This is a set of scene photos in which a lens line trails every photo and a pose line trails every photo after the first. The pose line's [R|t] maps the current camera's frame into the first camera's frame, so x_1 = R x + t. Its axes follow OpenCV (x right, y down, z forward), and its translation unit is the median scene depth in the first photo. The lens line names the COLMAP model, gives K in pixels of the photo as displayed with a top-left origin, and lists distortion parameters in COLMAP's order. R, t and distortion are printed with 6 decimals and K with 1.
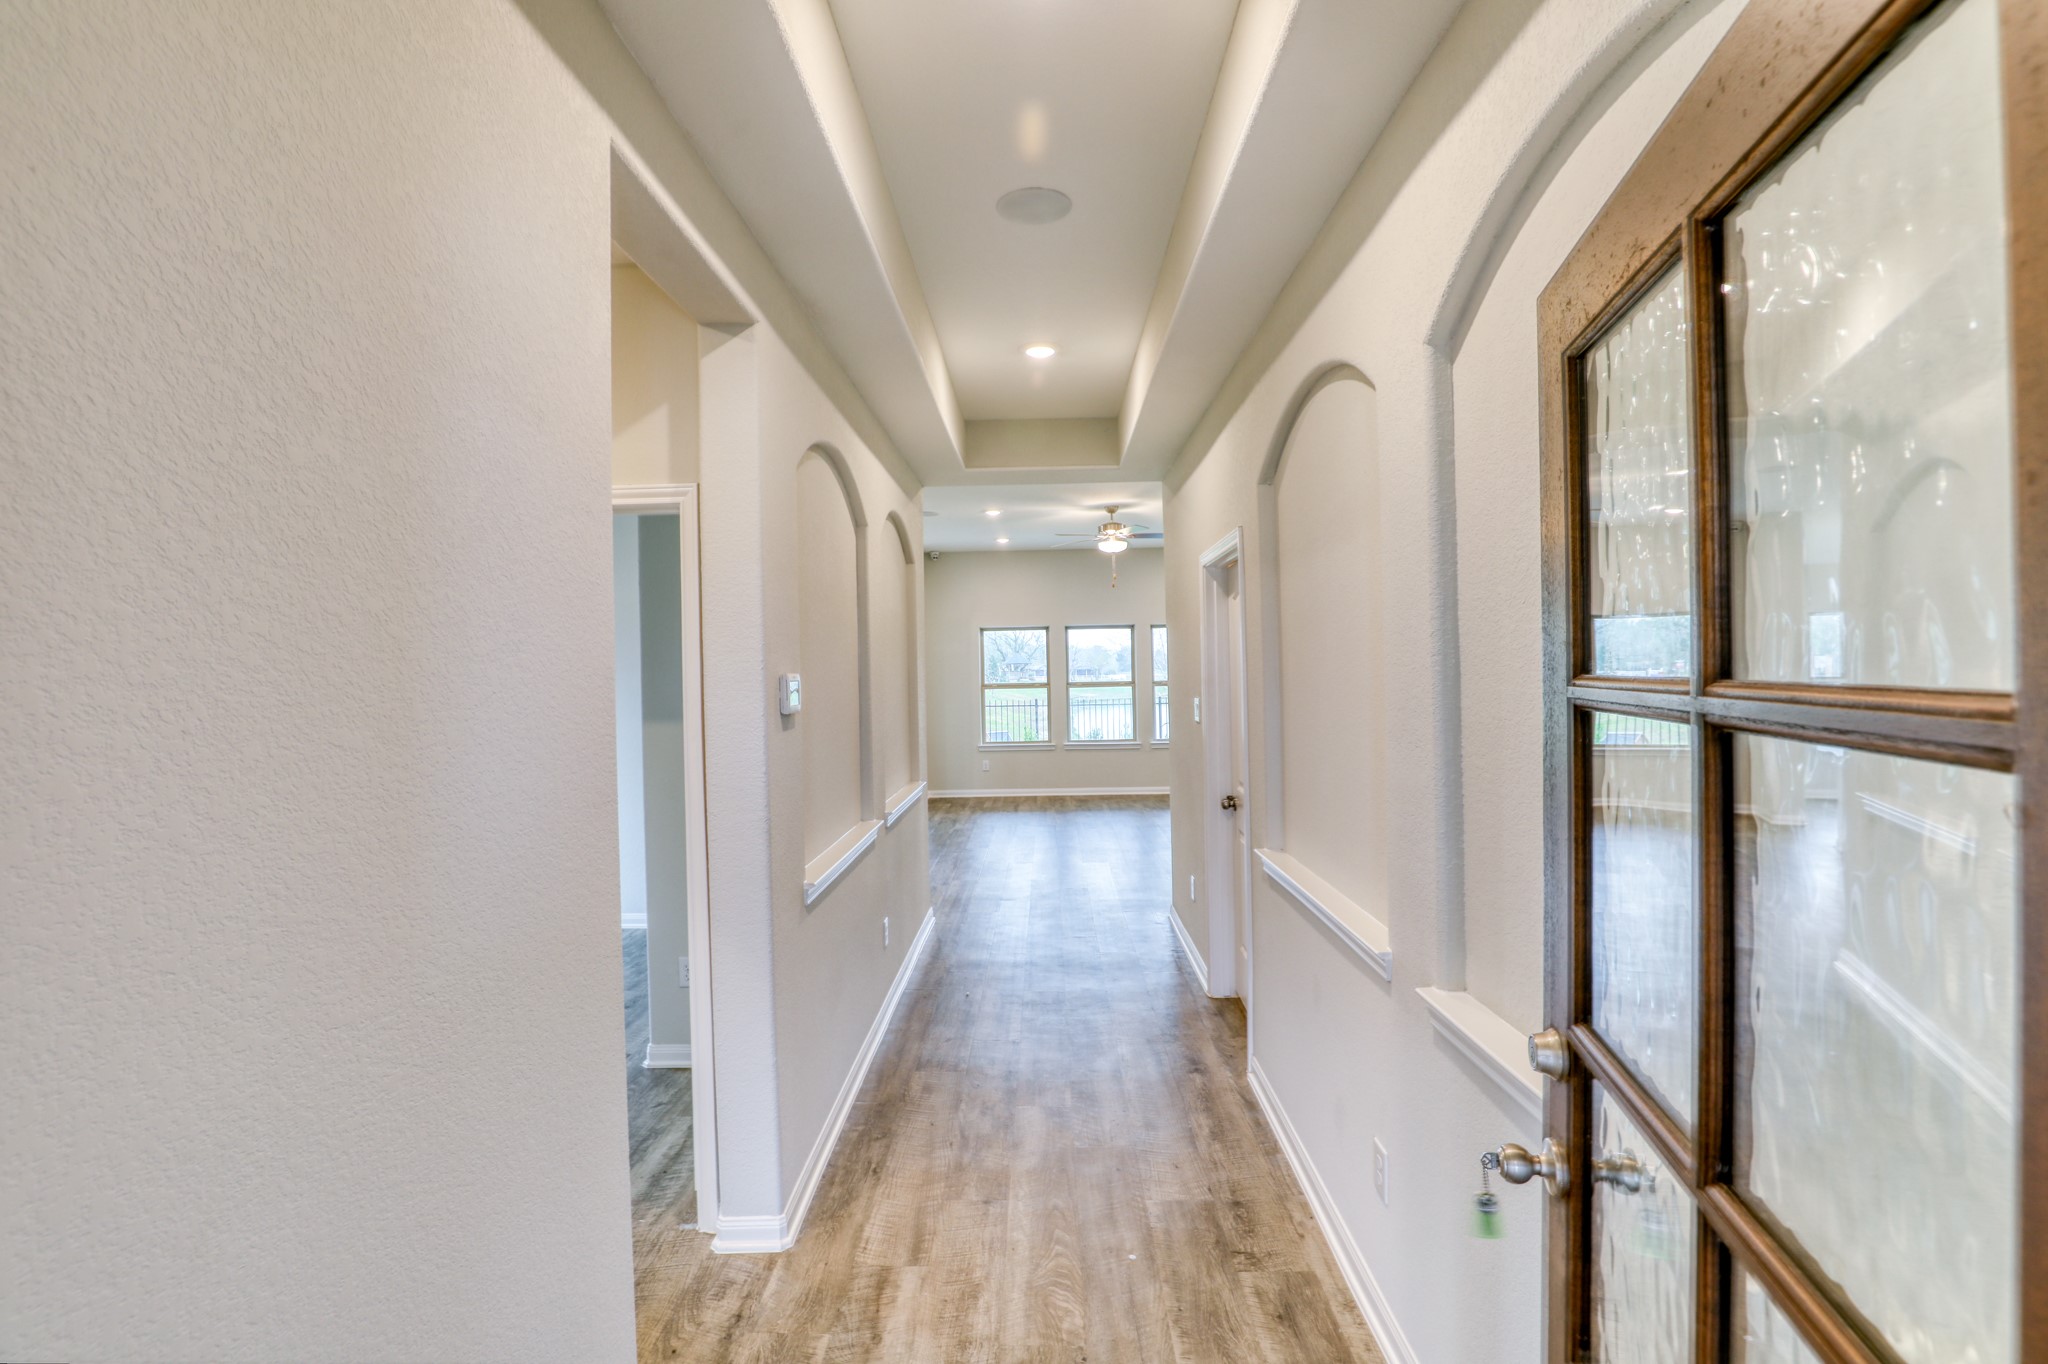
lens RADIAL K [[943.2, 0, 1026.7], [0, 943.2, 670.3], [0, 0, 1]] dist [-0.041893, 0.009336]
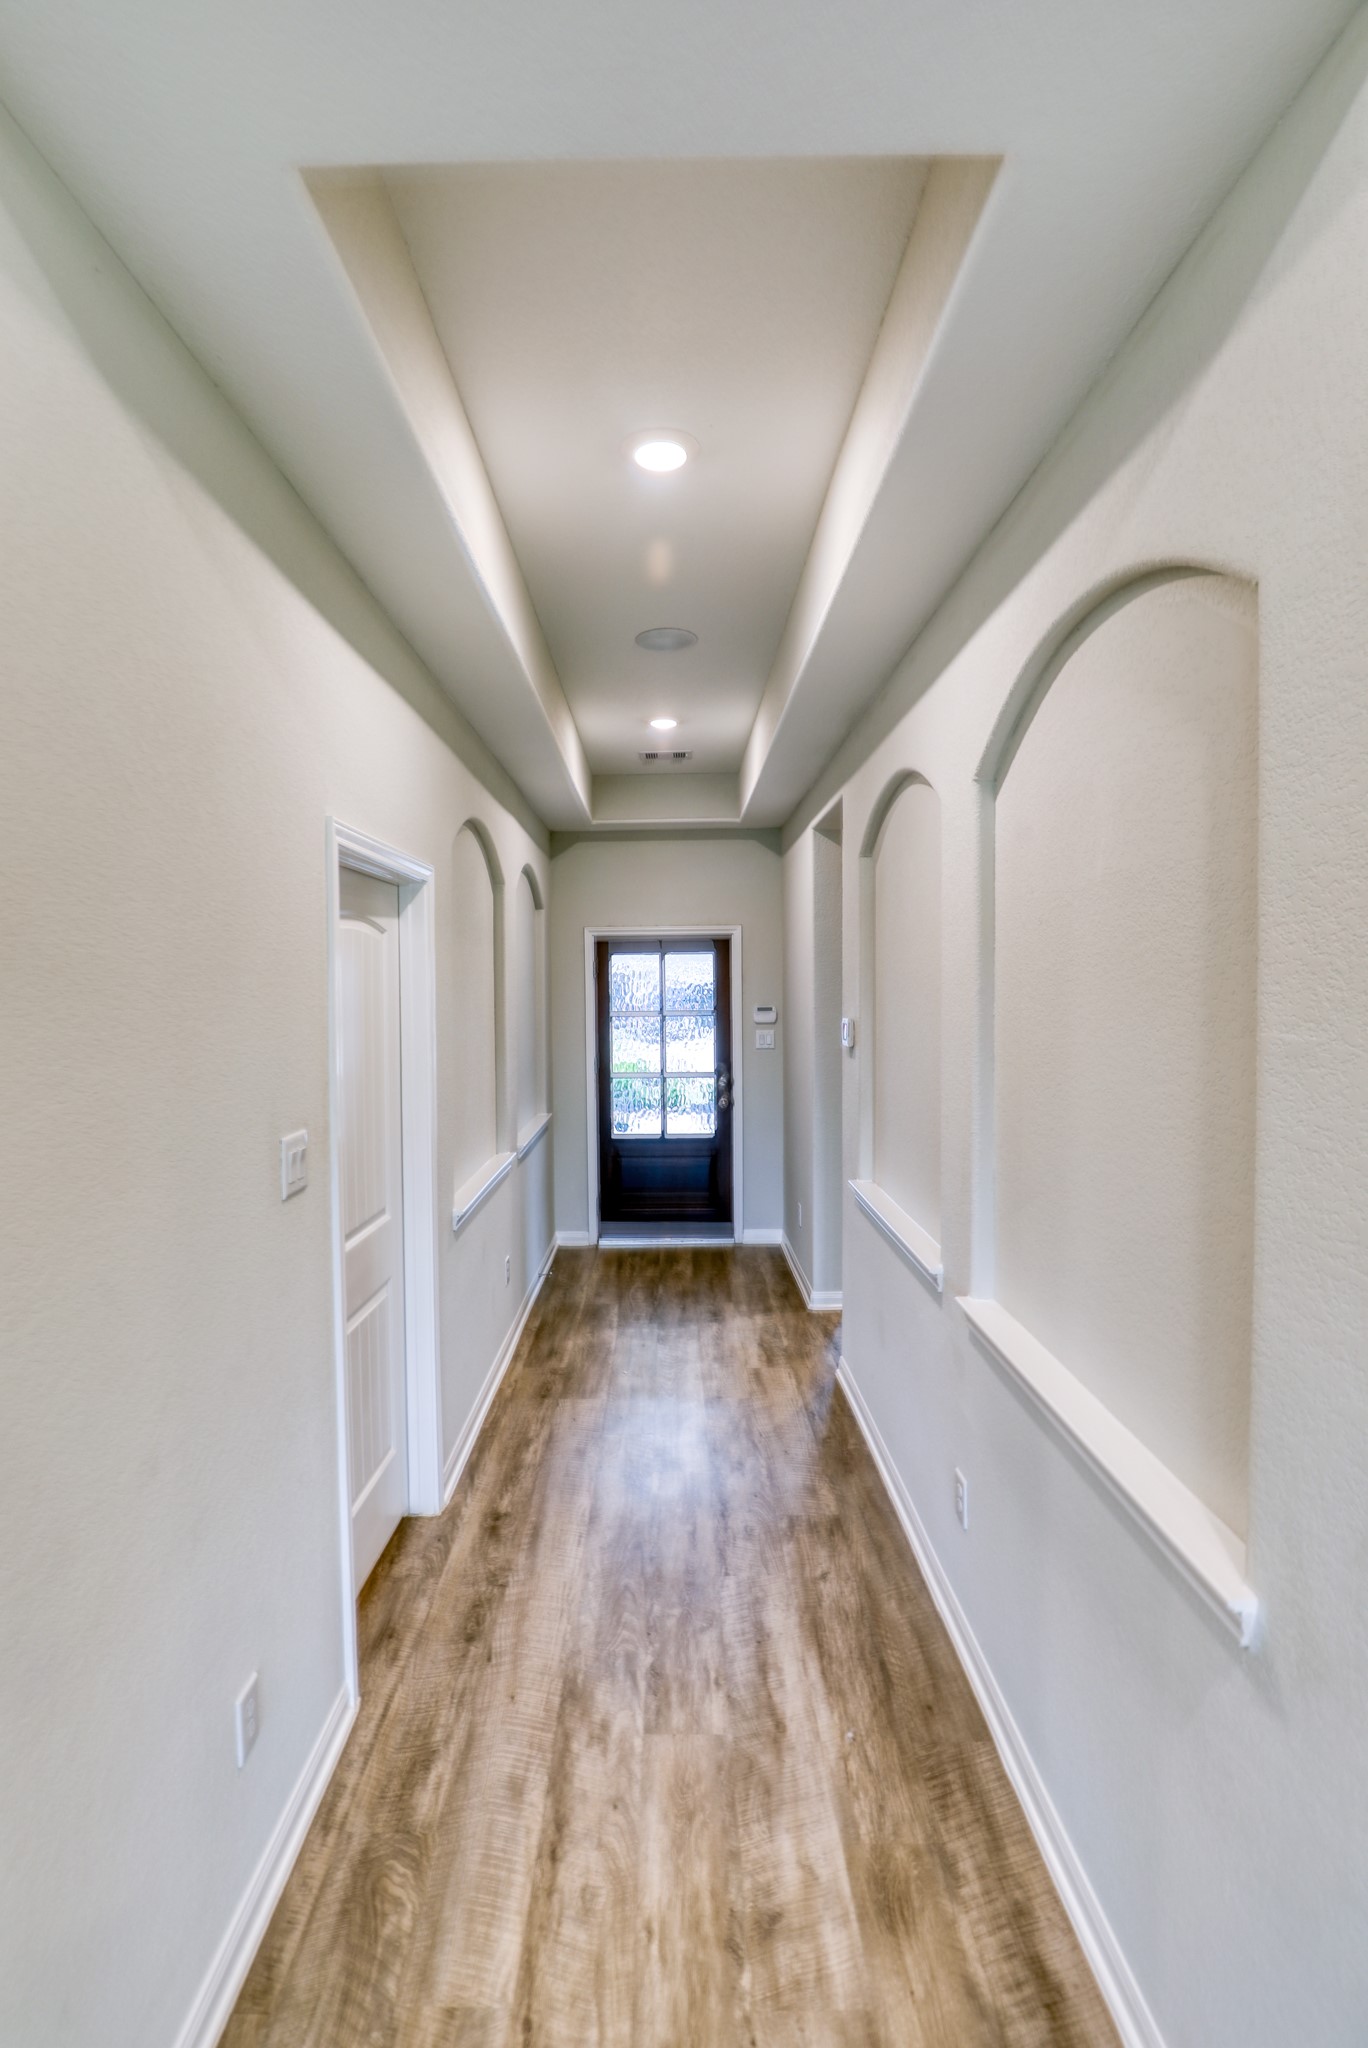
lens RADIAL K [[946.9, 0, 678.5], [0, 946.9, 1032.3], [0, 0, 1]] dist [-0.037819, 0.007230]
pose [[-0.998601, 0.046052, -0.025989, 0.026532], [0.044708, 0.997742, 0.050116, -0.045574], [0.028238, 0.048884, -0.998405, 2.138410]]
